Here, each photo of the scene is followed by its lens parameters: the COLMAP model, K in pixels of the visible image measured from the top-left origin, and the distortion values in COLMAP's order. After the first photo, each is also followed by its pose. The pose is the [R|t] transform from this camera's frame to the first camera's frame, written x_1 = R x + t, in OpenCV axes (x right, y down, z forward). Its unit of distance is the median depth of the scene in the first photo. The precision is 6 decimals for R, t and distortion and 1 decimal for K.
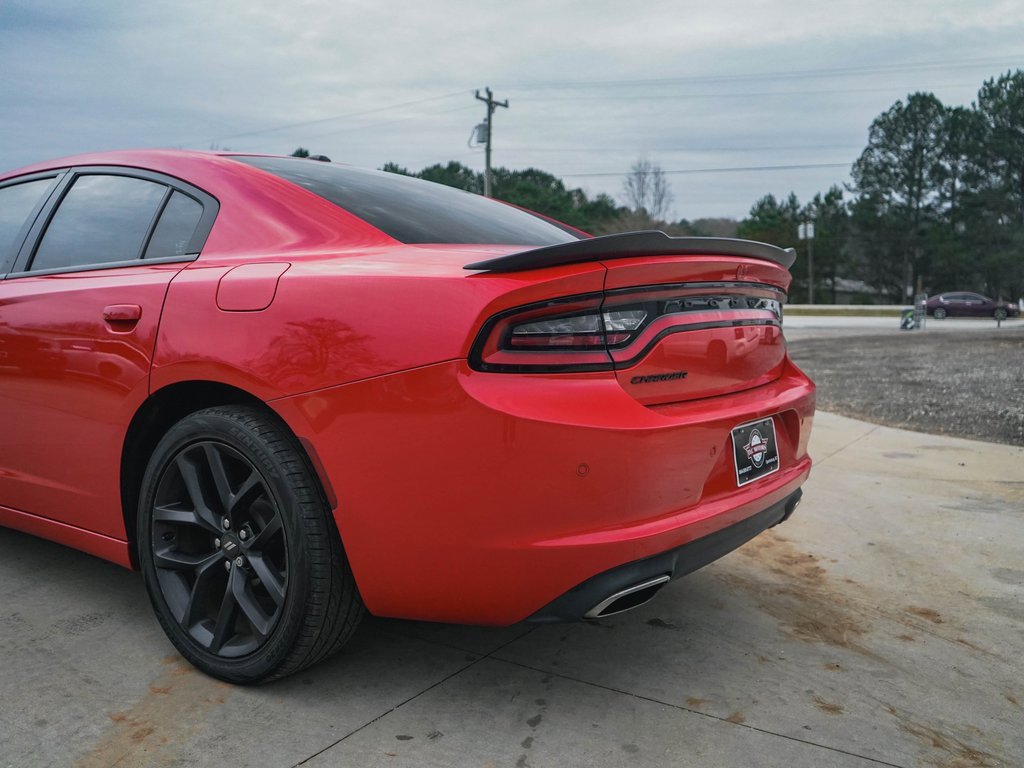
lens RADIAL K [[926.9, 0, 512.0], [0, 926.9, 384.0], [0, 0, 1]] dist [-0.012110, 0.020594]
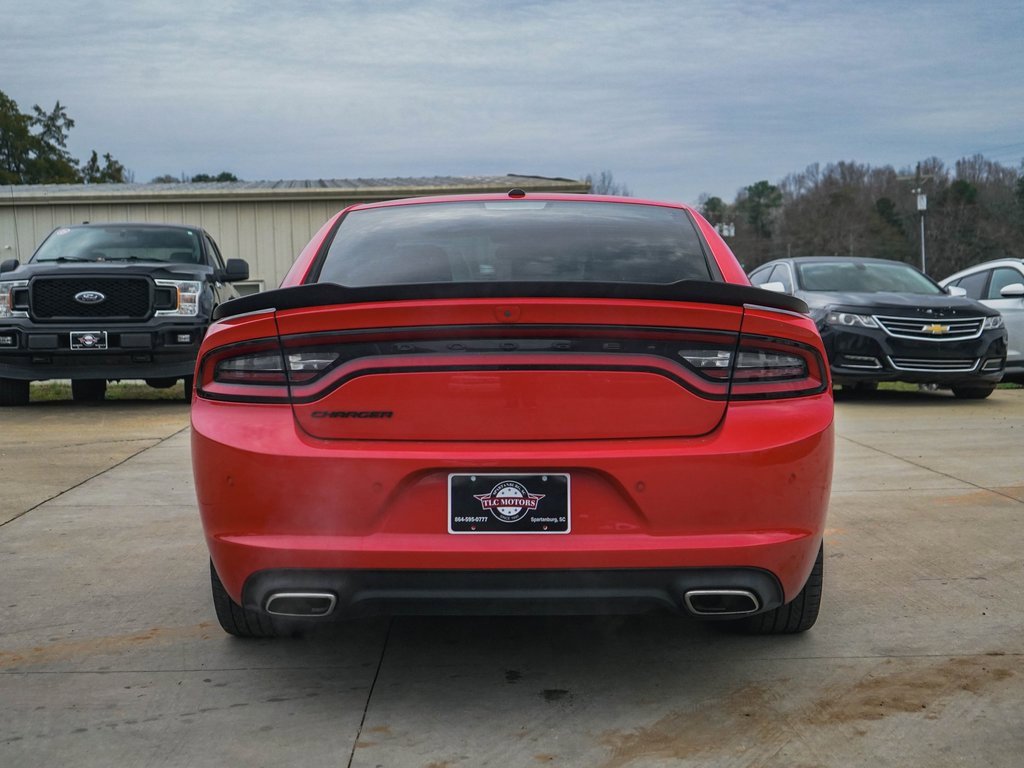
lens RADIAL K [[1386.8, 0, 512.0], [0, 1386.8, 384.0], [0, 0, 1]] dist [-0.000446, -0.003572]
pose [[0.563602, 0.046167, -0.824756, 1.254477], [-0.071434, 0.997421, 0.007017, -0.052563], [0.822952, 0.054960, 0.565446, 0.177870]]
